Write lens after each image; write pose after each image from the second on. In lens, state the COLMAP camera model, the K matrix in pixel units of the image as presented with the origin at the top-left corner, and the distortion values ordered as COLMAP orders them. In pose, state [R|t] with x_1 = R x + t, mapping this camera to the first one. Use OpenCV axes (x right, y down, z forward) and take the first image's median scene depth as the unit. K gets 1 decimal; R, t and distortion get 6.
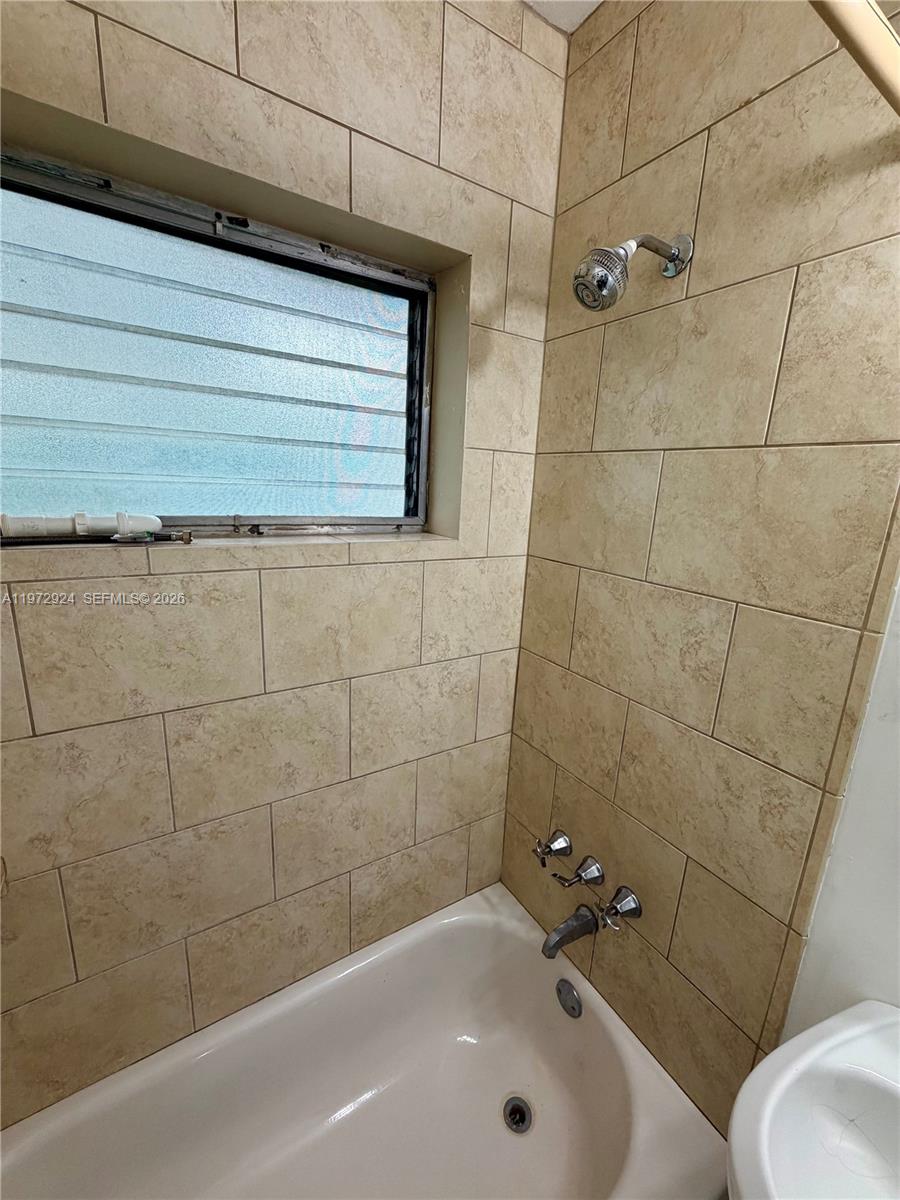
lens RADIAL K [[478.9, 0, 452.3], [0, 478.9, 596.8], [0, 0, 1]] dist [-0.000428, 0.000049]
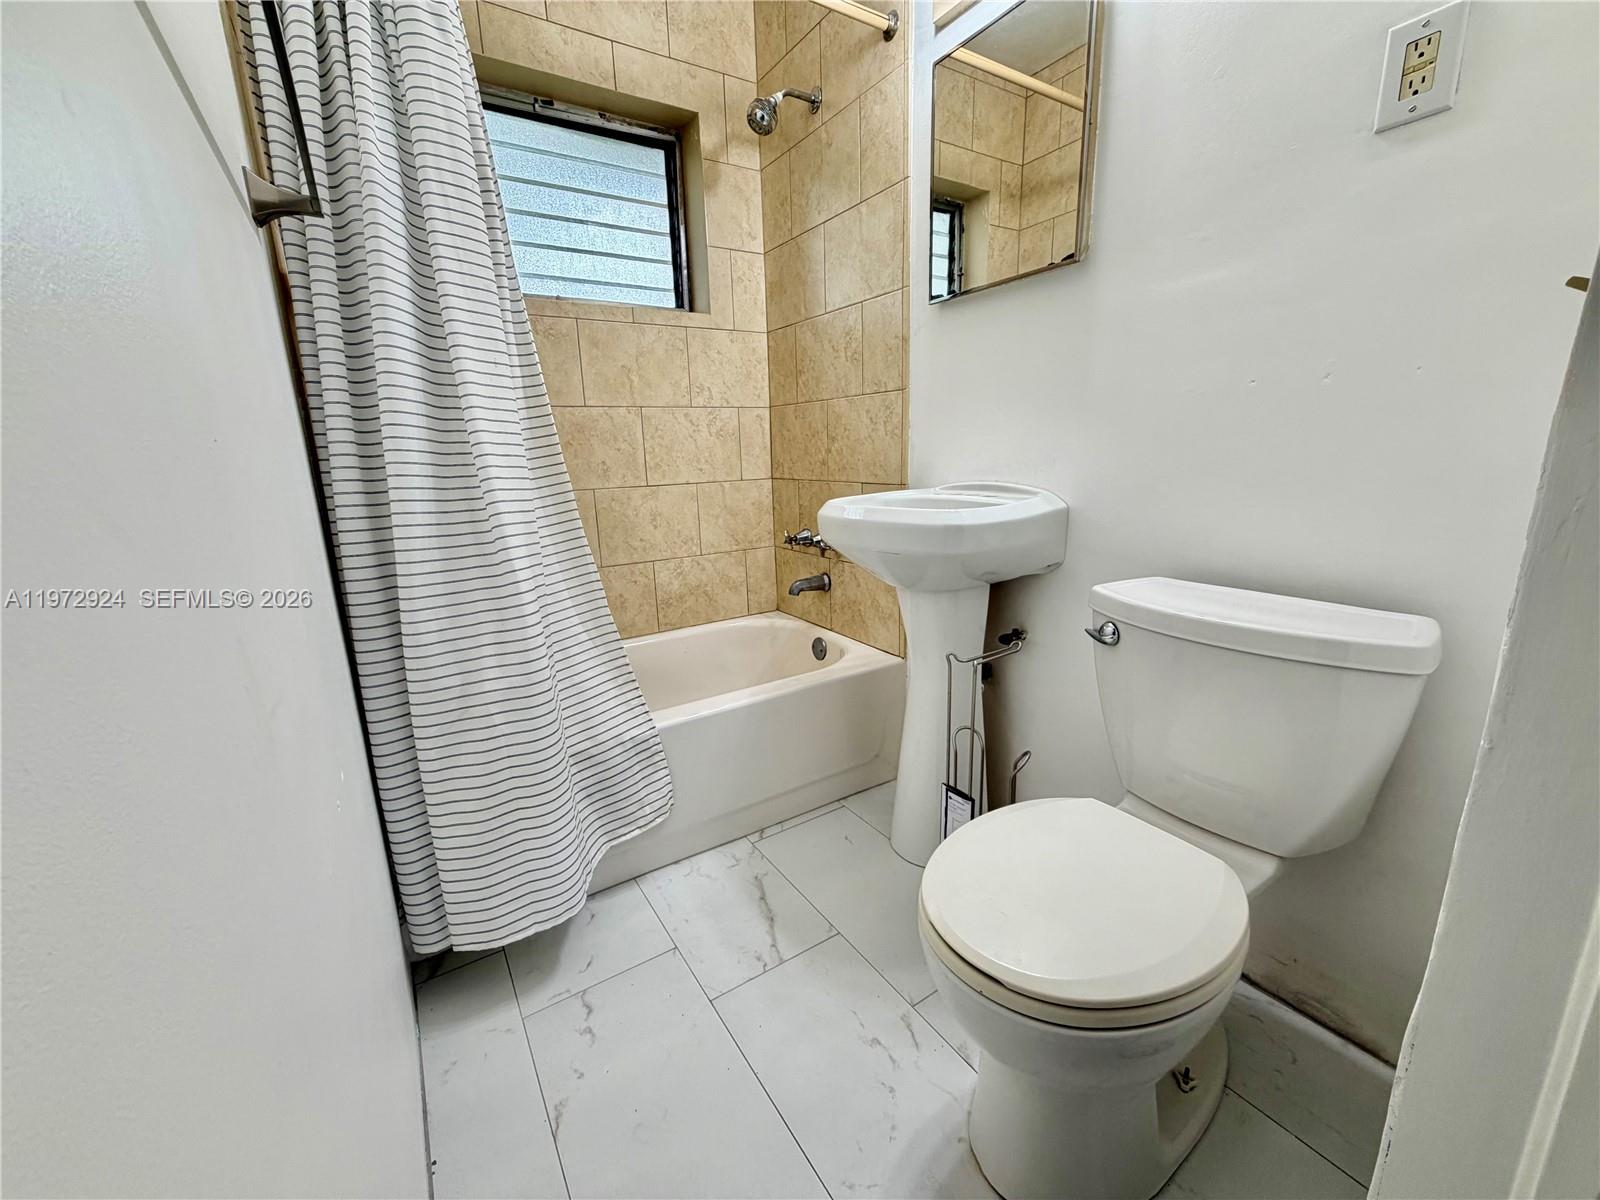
lens RADIAL K [[638.5, 0, 798.3], [0, 638.5, 599.0], [0, 0, 1]] dist [-0.000428, 0.000049]
pose [[0.997085, -0.075032, -0.013814, 0.257516], [0.075003, 0.997180, -0.002621, 0.821615], [0.013972, 0.001577, 0.999901, -0.978594]]
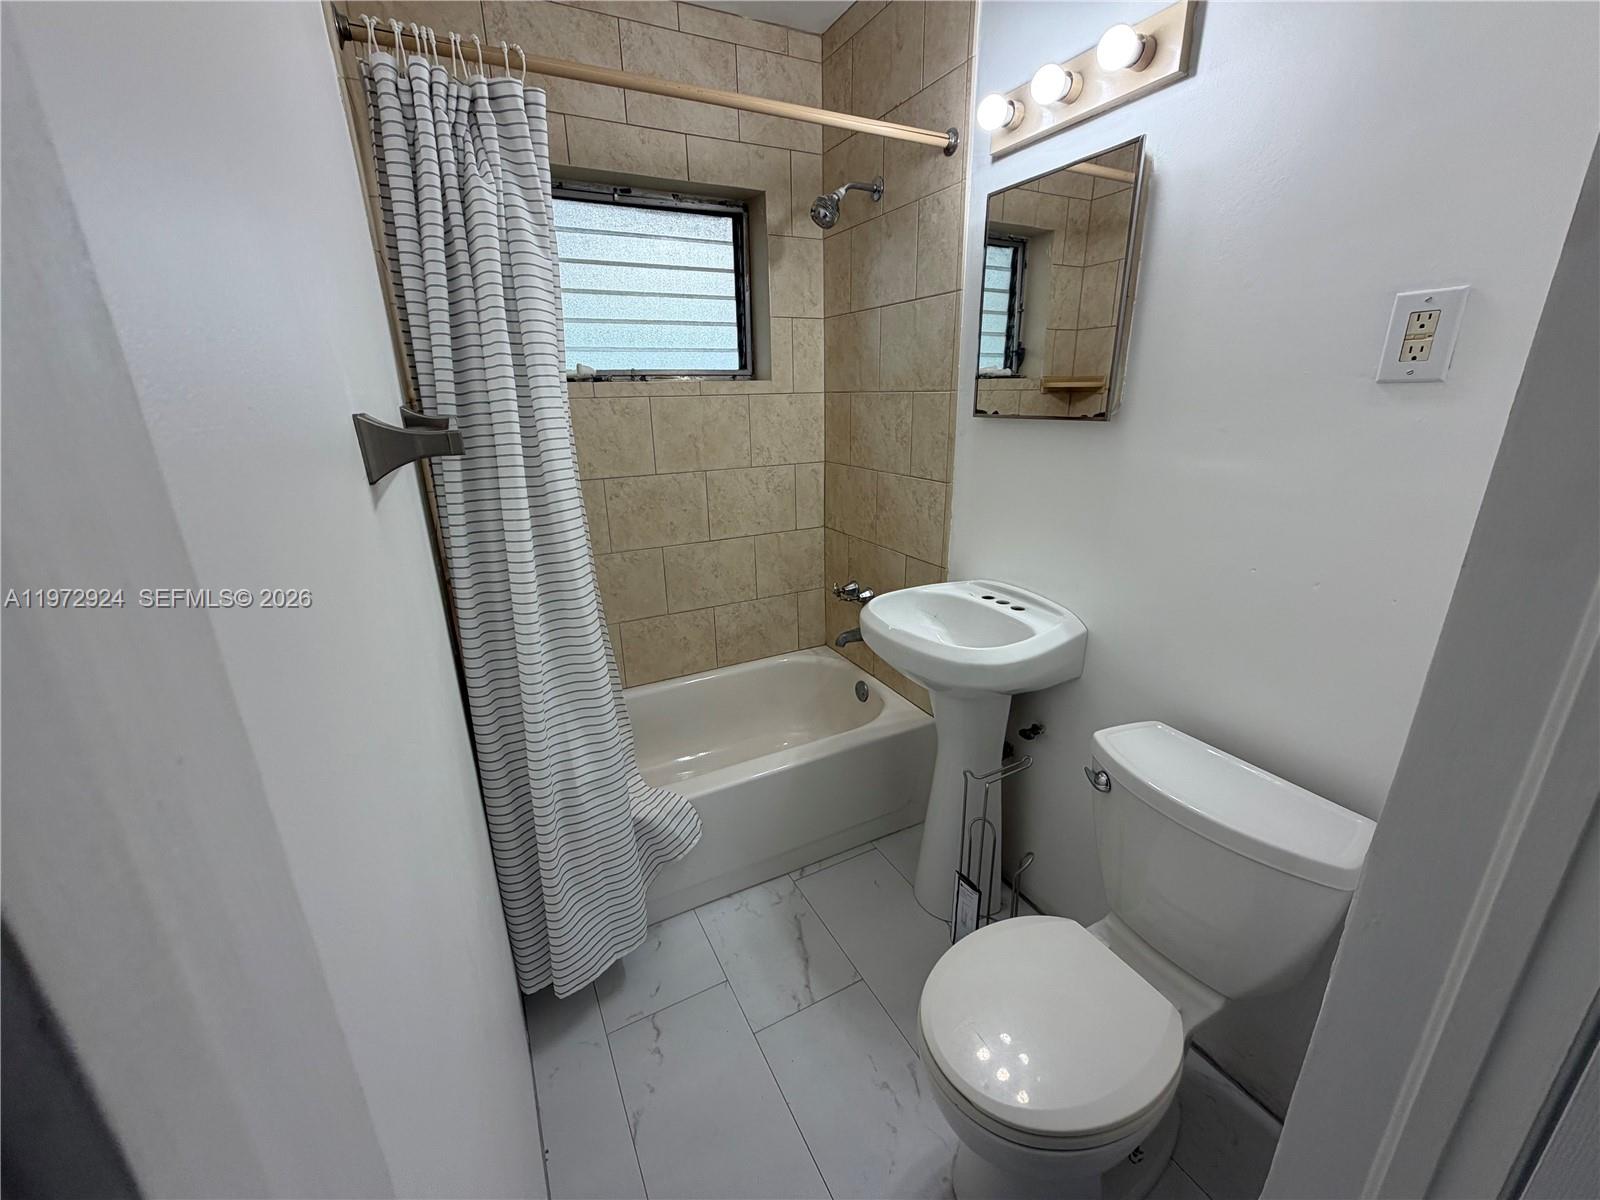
lens RADIAL K [[638.5, 0, 798.6], [0, 638.5, 597.7], [0, 0, 1]] dist [-0.000428, 0.000049]
pose [[0.994062, -0.034480, -0.103209, 0.309199], [0.042553, 0.996117, 0.077073, 0.453734], [0.100150, -0.081007, 0.991669, -1.152320]]
